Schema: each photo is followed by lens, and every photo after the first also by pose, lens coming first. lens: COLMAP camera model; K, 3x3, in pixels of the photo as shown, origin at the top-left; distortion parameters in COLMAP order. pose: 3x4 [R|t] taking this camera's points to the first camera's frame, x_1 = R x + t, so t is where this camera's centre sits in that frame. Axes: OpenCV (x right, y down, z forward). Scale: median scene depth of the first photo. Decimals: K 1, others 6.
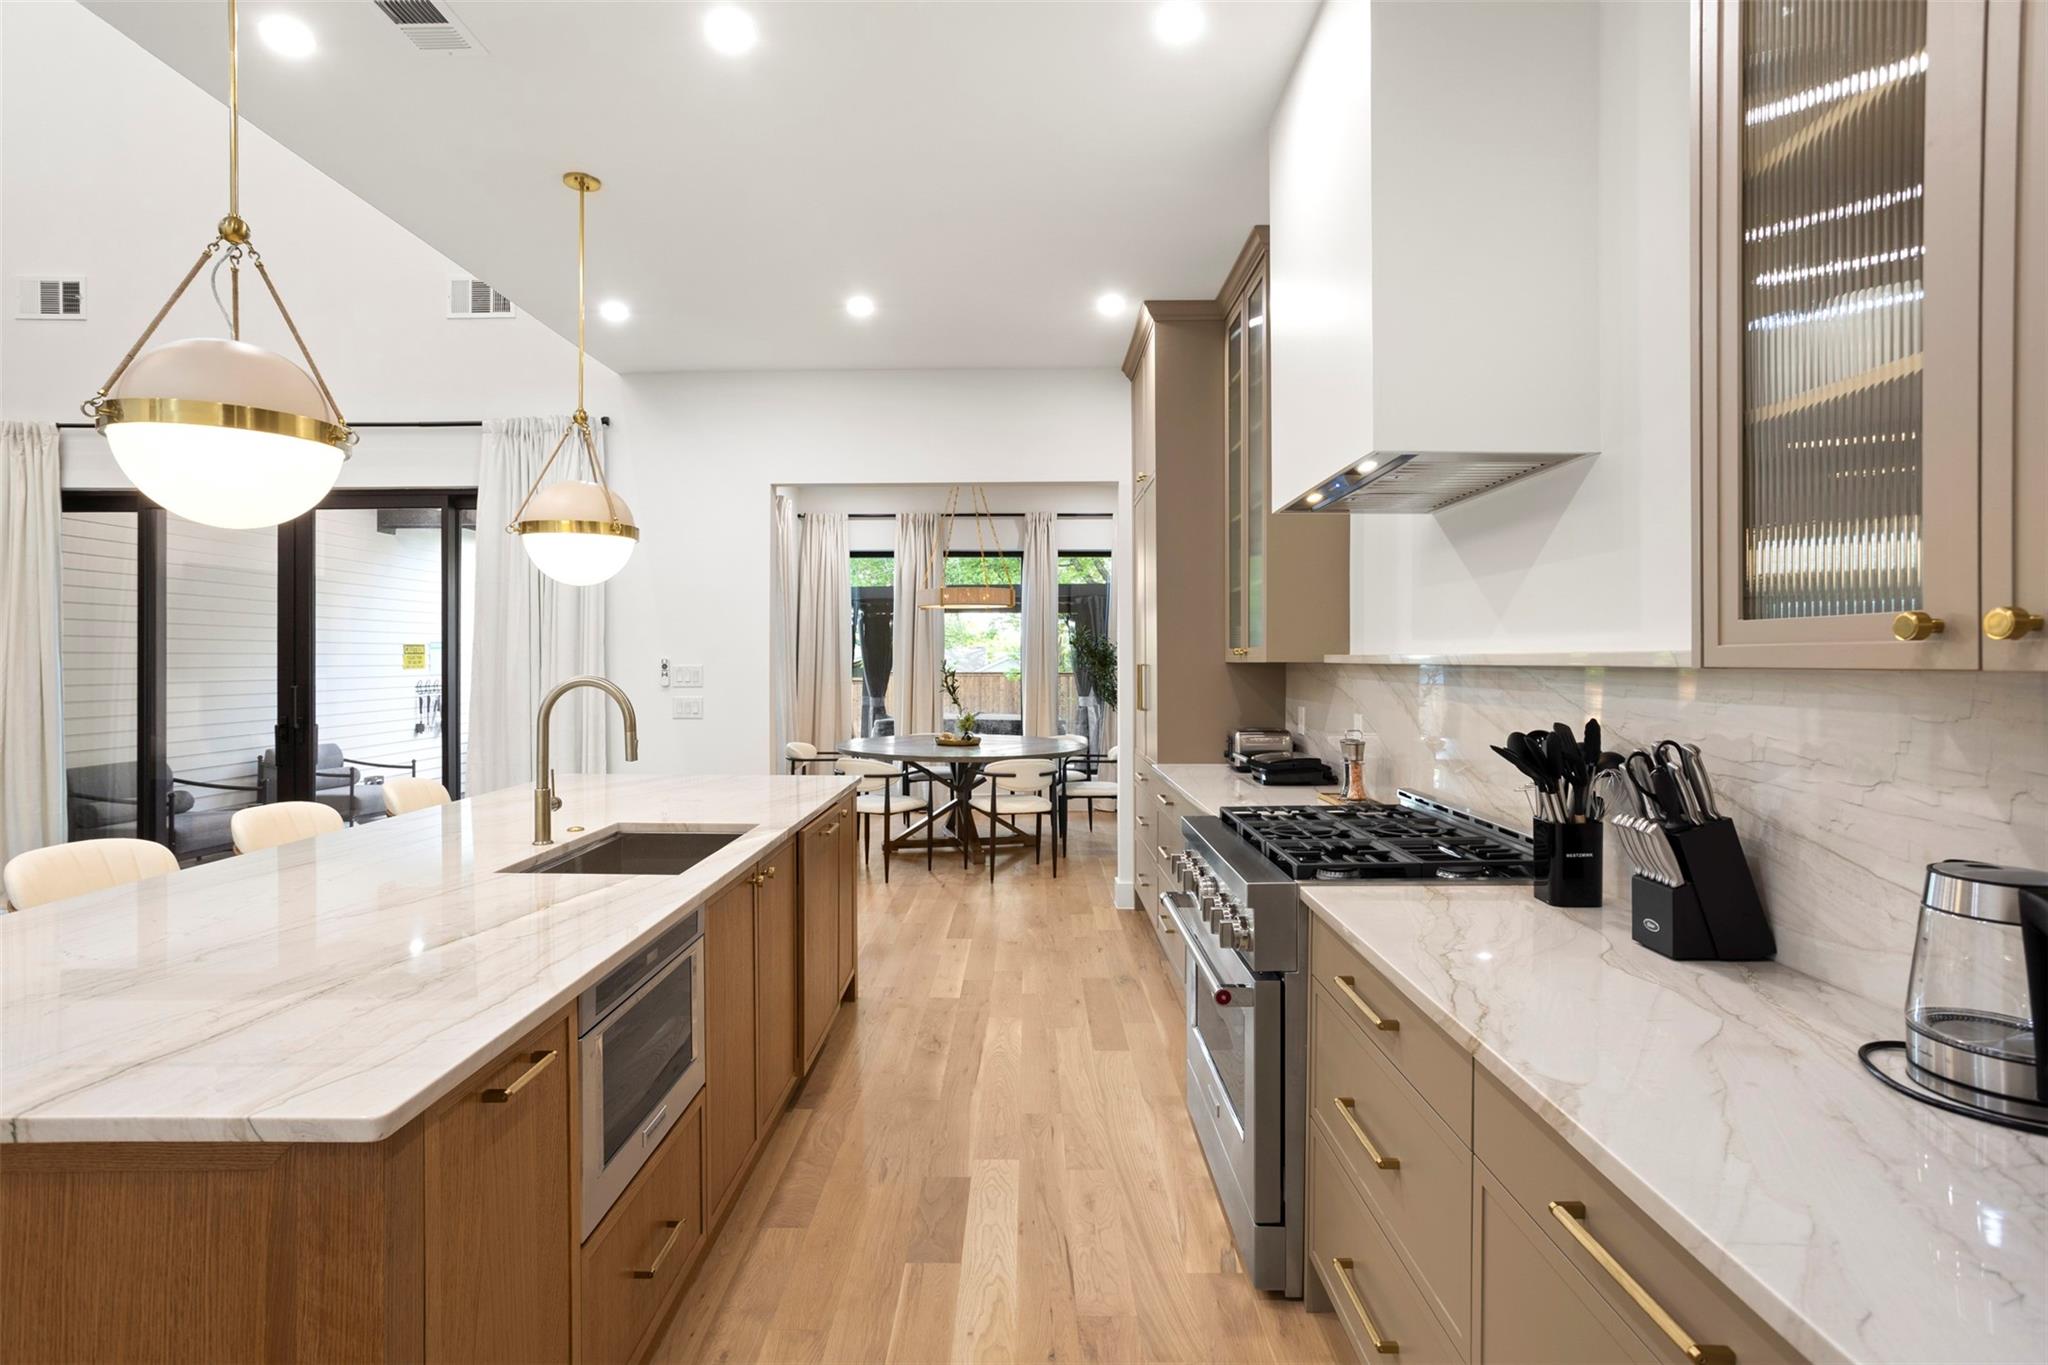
lens RADIAL K [[998.2, 0, 1023.6], [0, 998.2, 663.2], [0, 0, 1]] dist [0.001476, 0.001219]
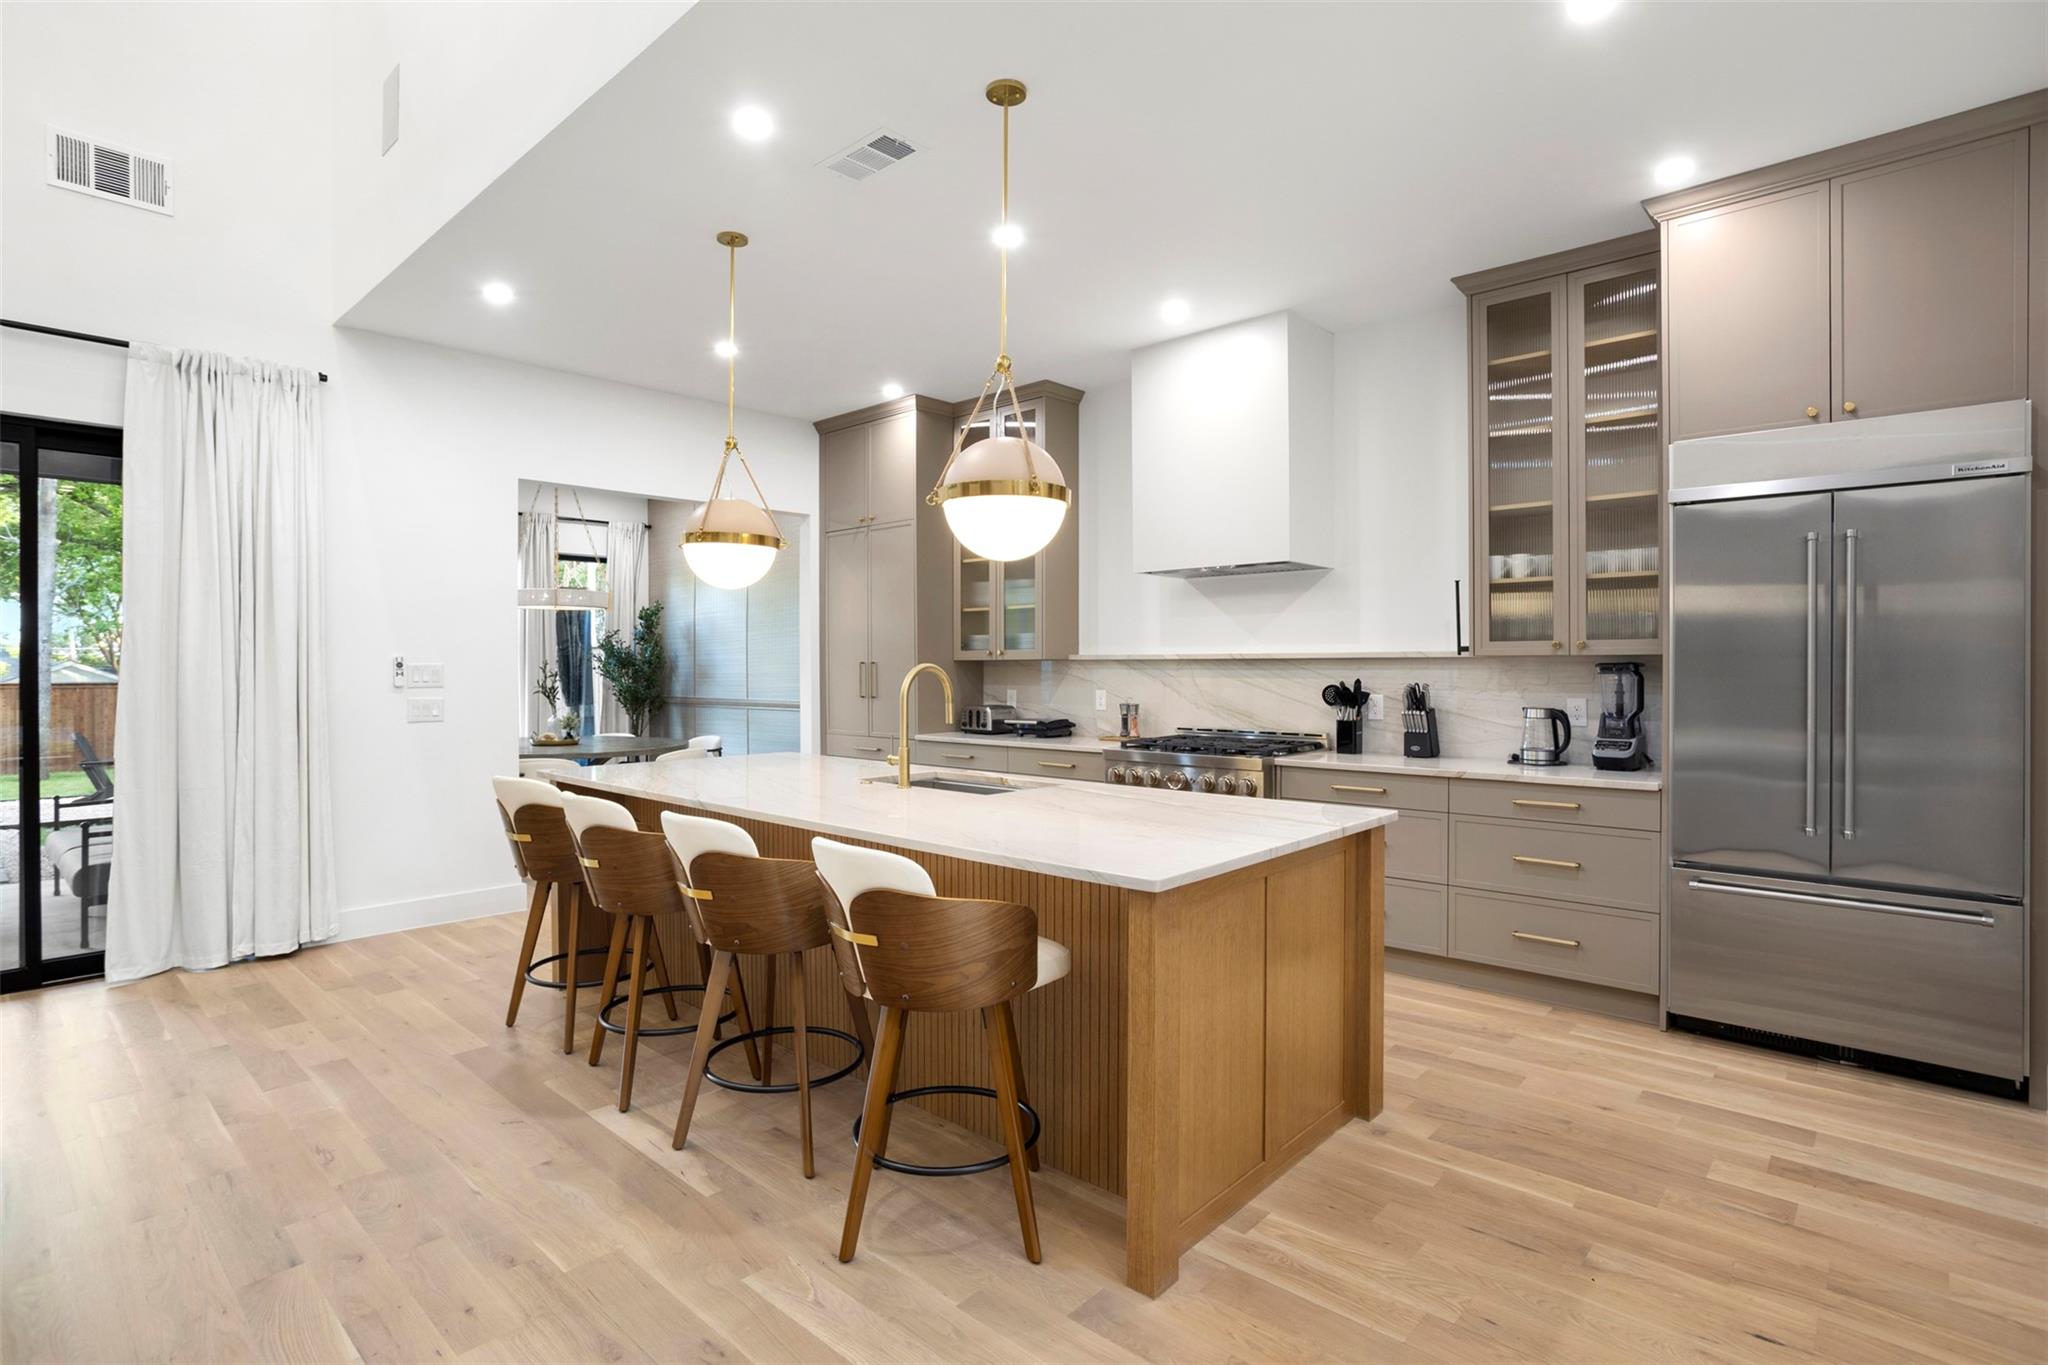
lens RADIAL K [[997.7, 0, 1026.2], [0, 997.7, 678.7], [0, 0, 1]] dist [-0.000751, 0.000327]
pose [[0.668898, -0.007676, 0.743314, -0.795950], [0.005020, 0.999971, 0.005809, 0.016176], [-0.743337, -0.000154, 0.668917, -0.023811]]
